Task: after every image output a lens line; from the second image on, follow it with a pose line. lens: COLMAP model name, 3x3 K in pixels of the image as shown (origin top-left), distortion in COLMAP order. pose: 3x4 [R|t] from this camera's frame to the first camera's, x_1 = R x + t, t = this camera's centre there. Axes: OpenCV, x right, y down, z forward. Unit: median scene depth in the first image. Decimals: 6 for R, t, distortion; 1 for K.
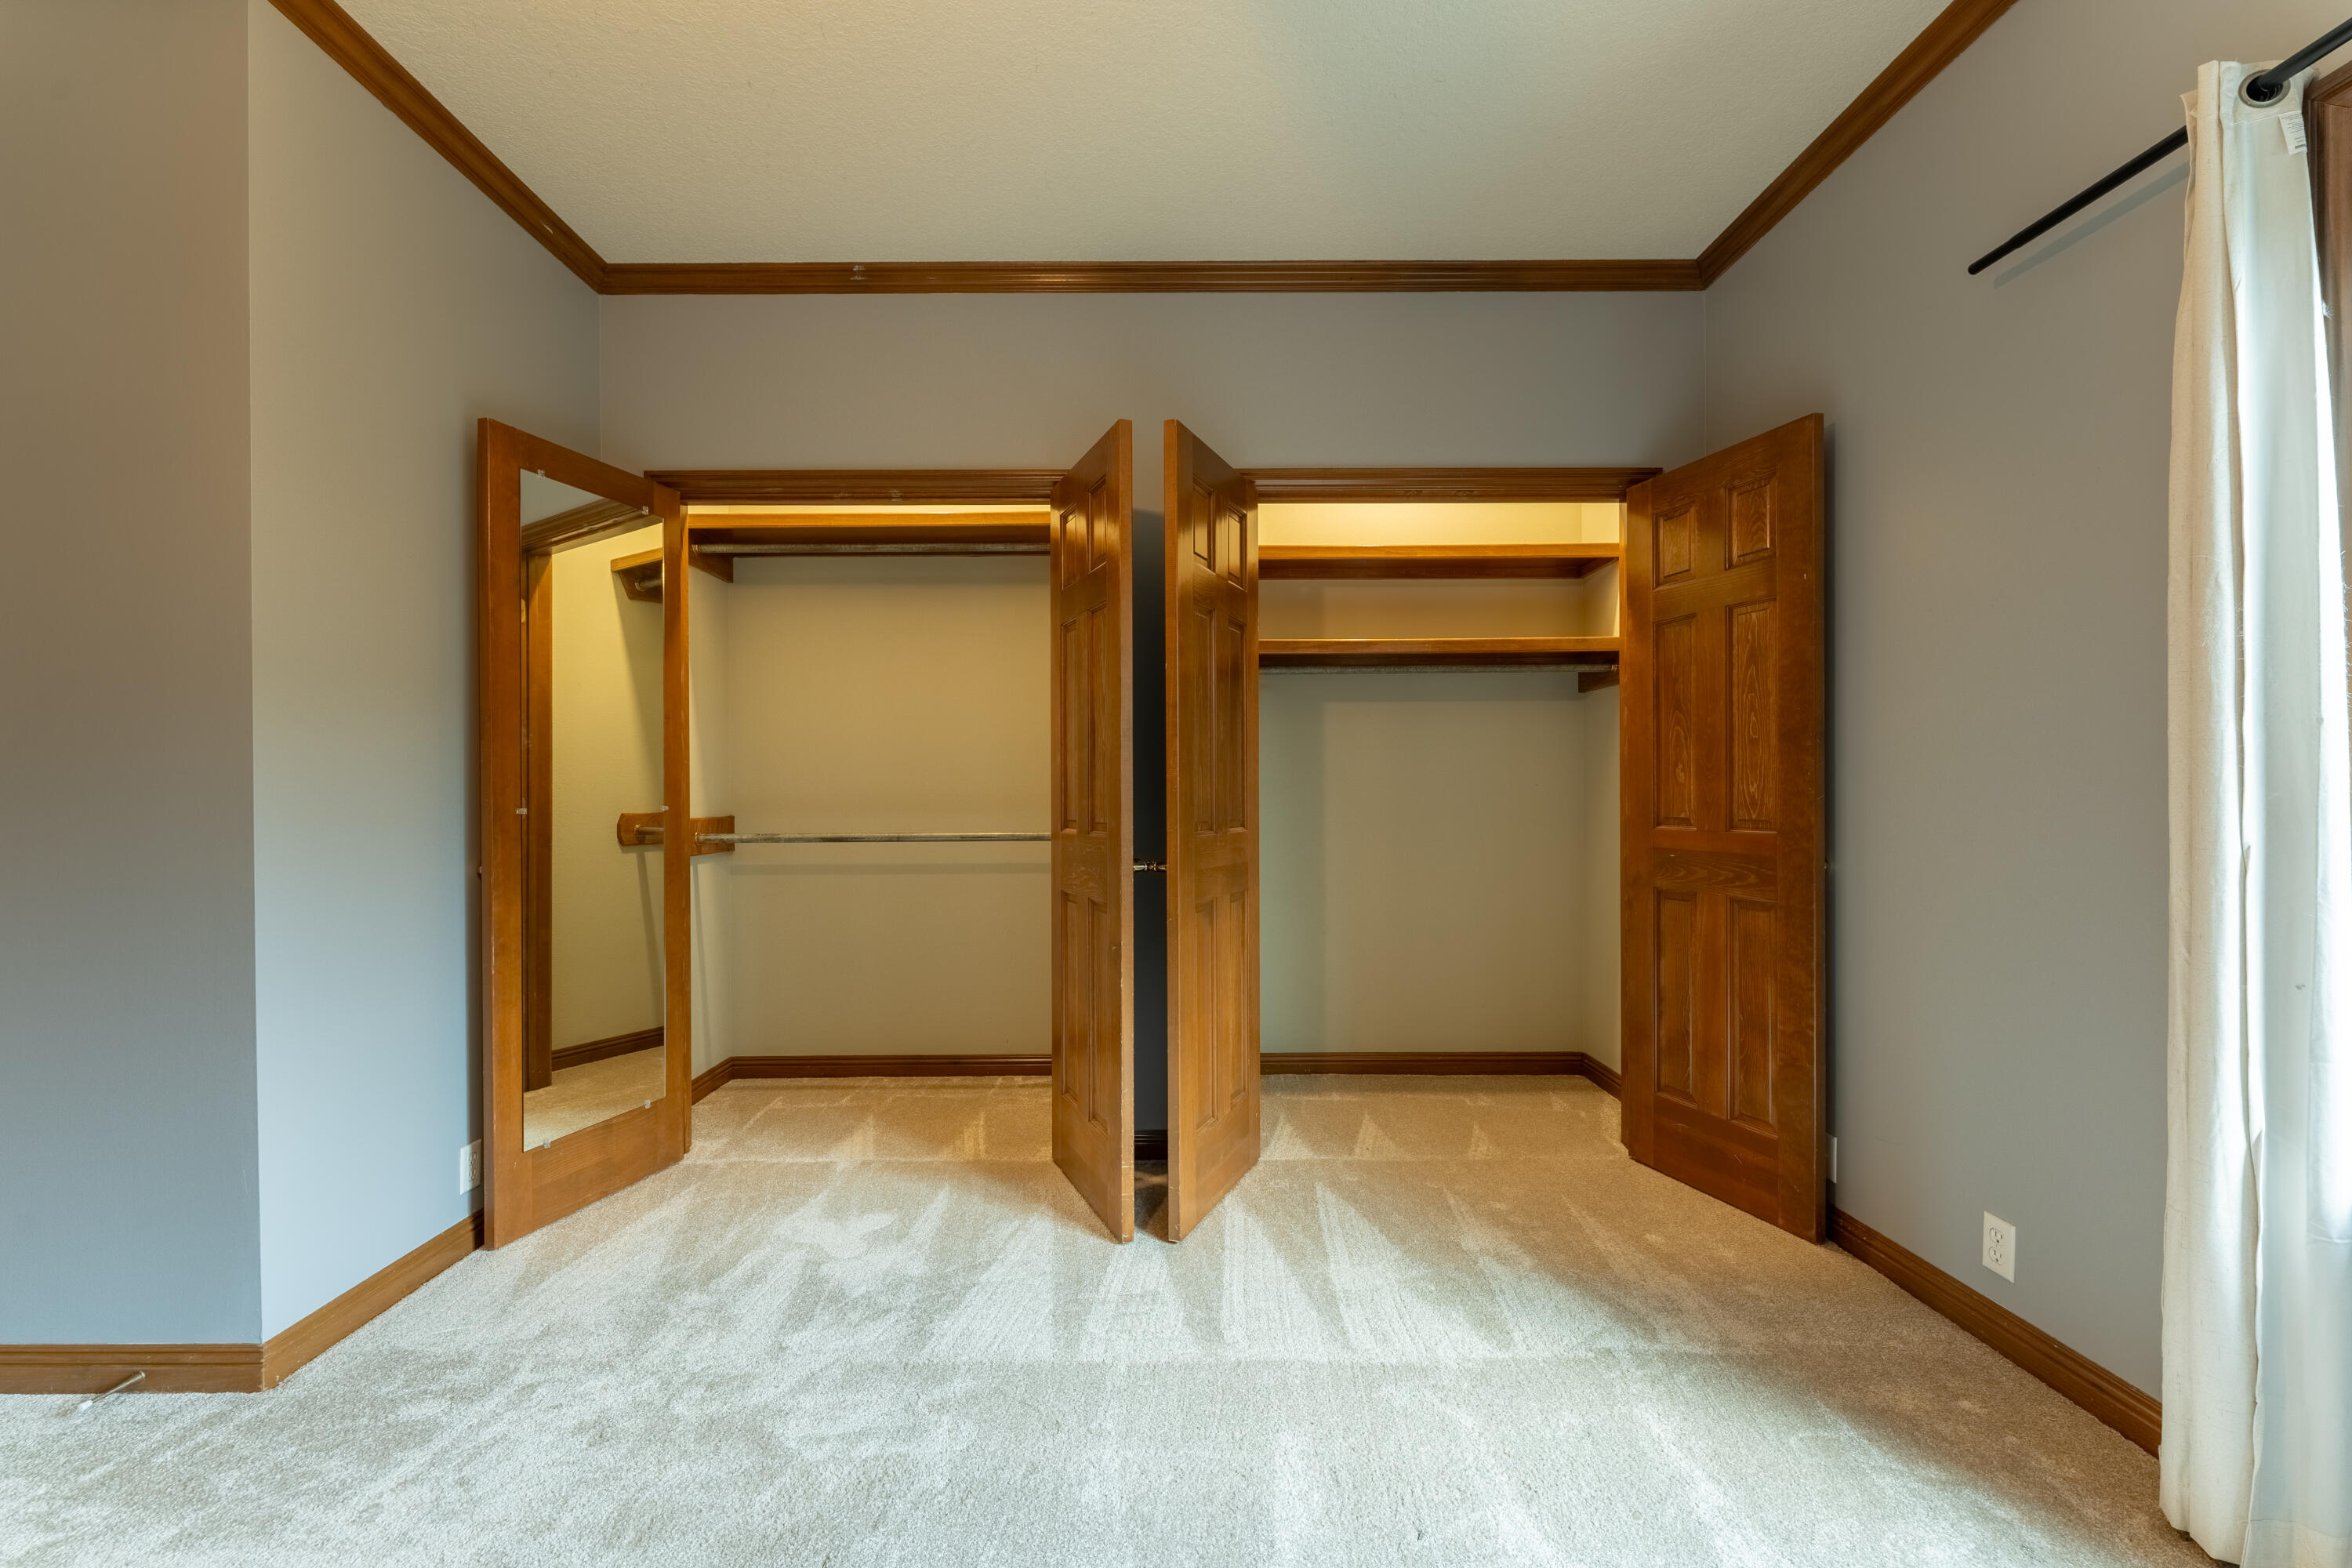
lens RADIAL K [[953.2, 0, 1166.7], [0, 953.2, 795.9], [0, 0, 1]] dist [-0.000167, 0.000161]
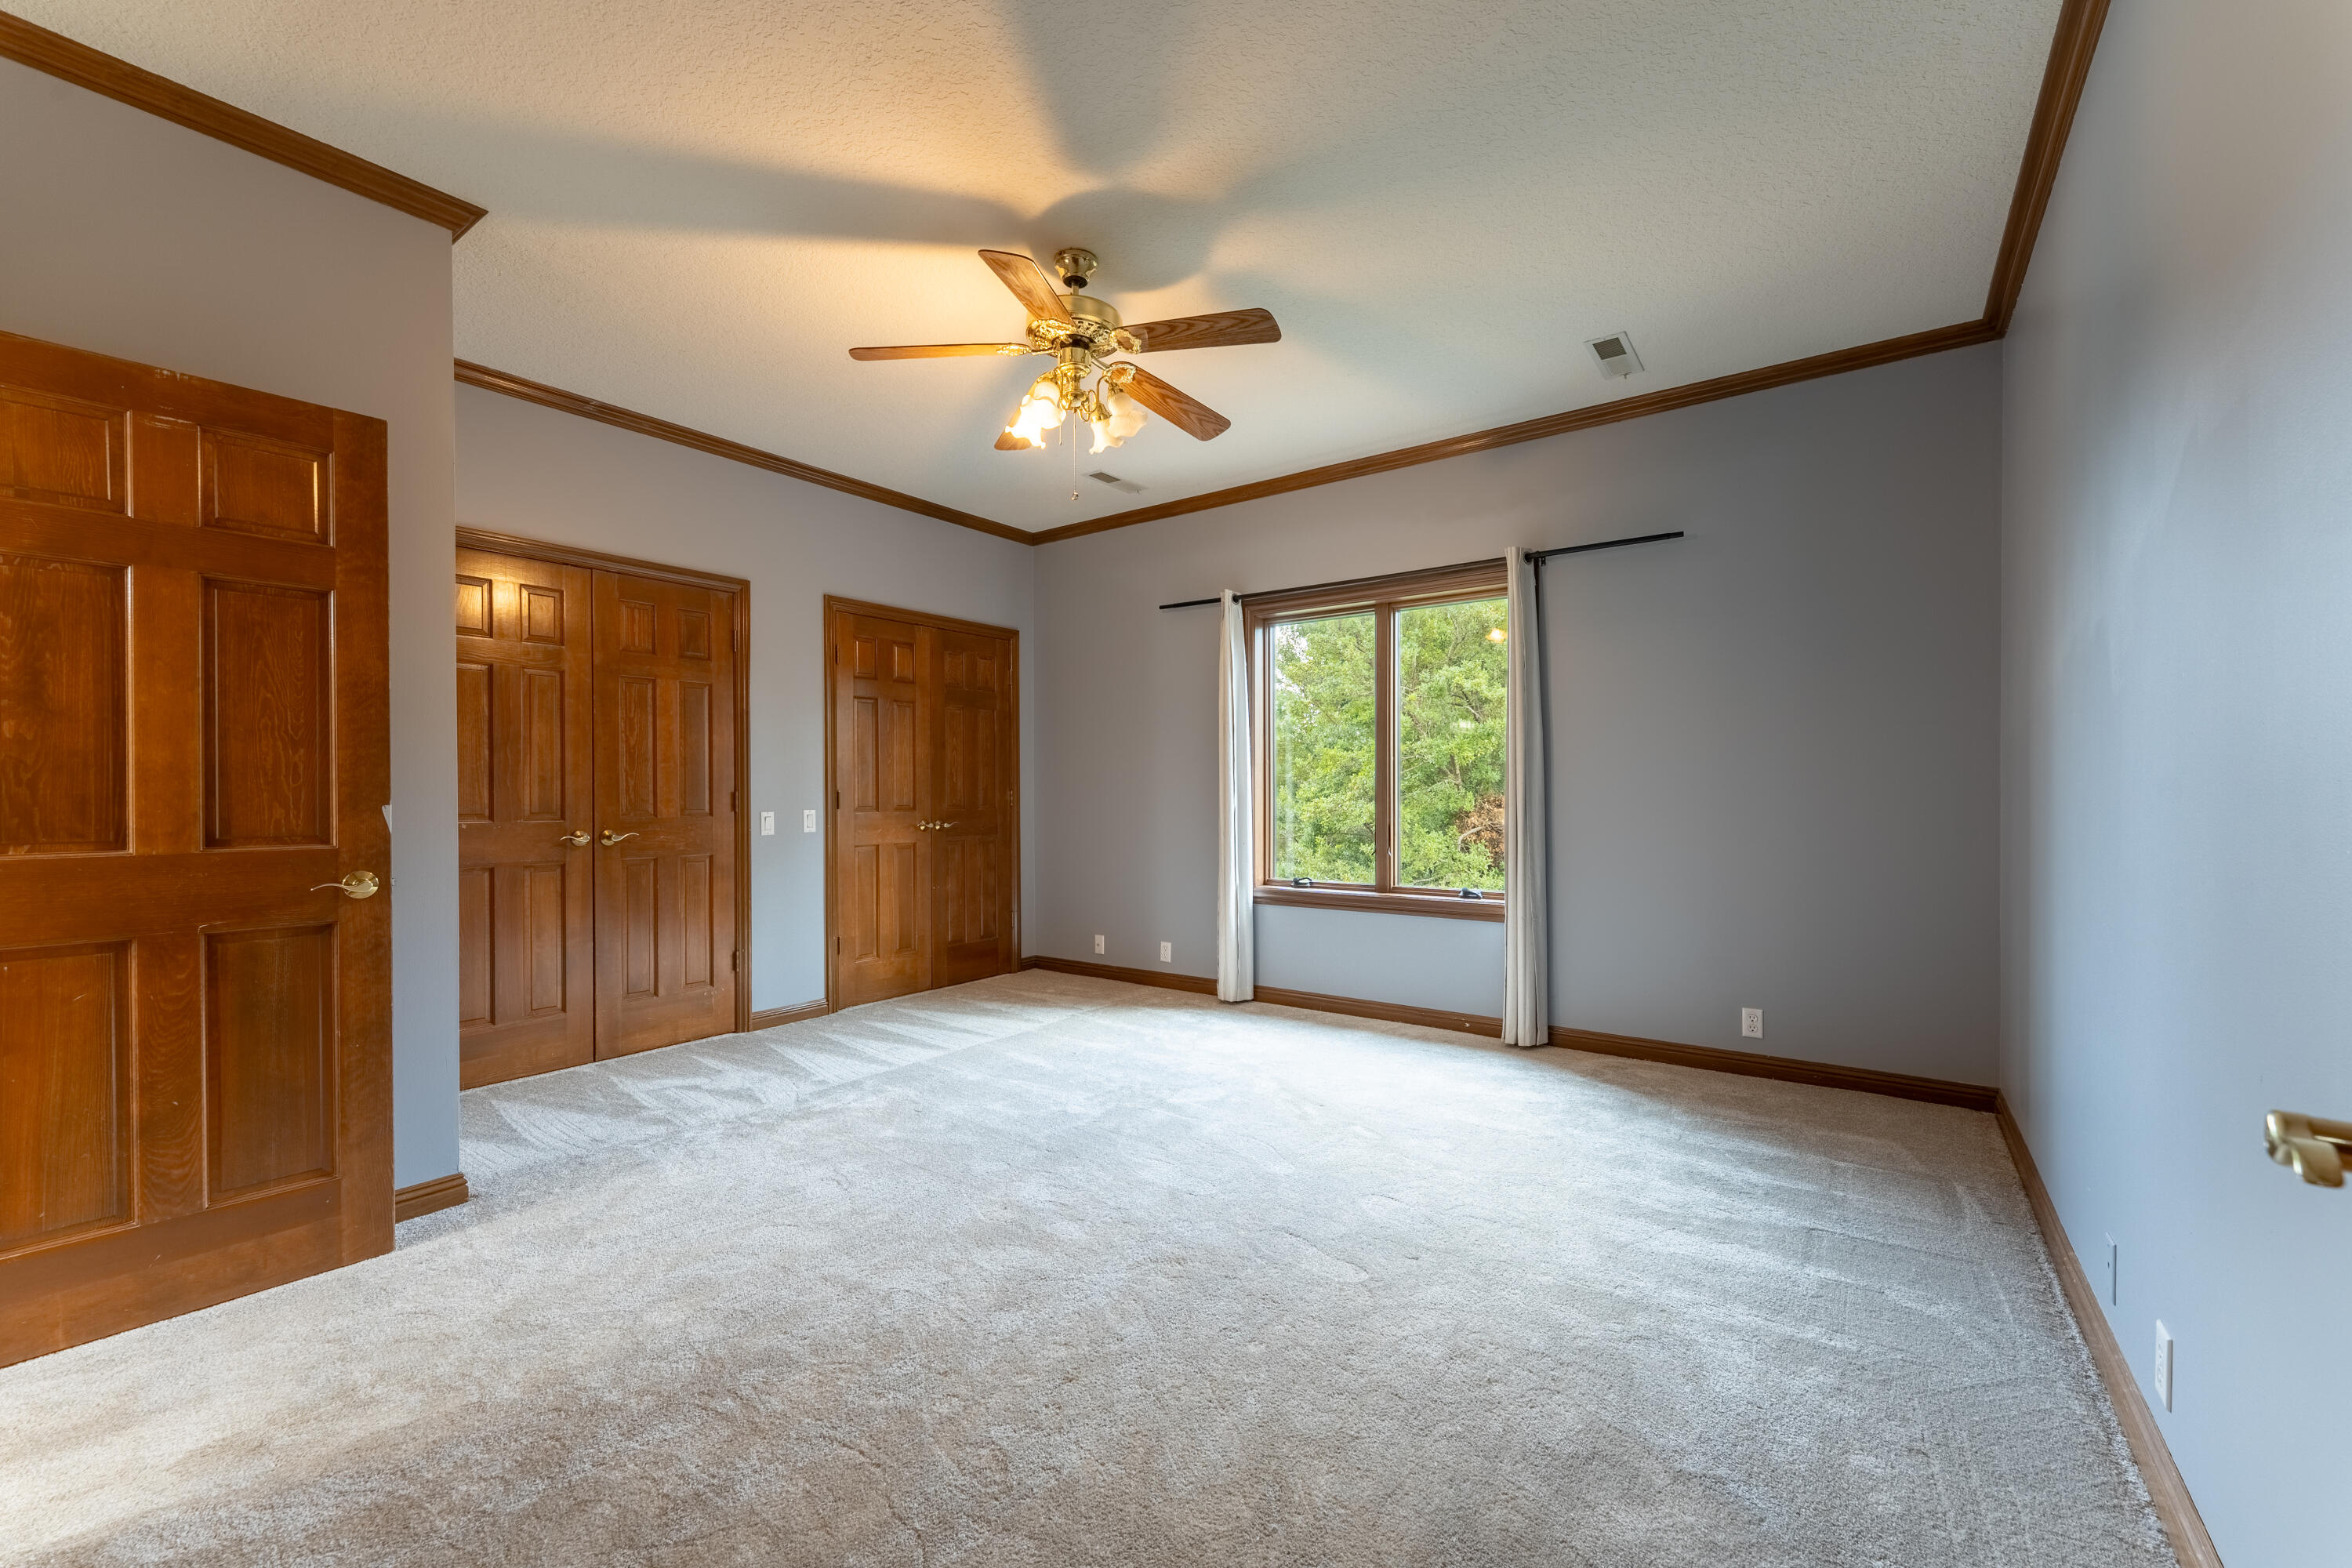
lens RADIAL K [[953.2, 0, 1178.4], [0, 953.2, 791.9], [0, 0, 1]] dist [-0.000167, 0.000161]
pose [[0.584629, 0.001096, 0.811300, -1.459666], [0.001225, 0.999997, -0.002234, 0.001980], [-0.811300, 0.002300, 0.584626, -0.716061]]
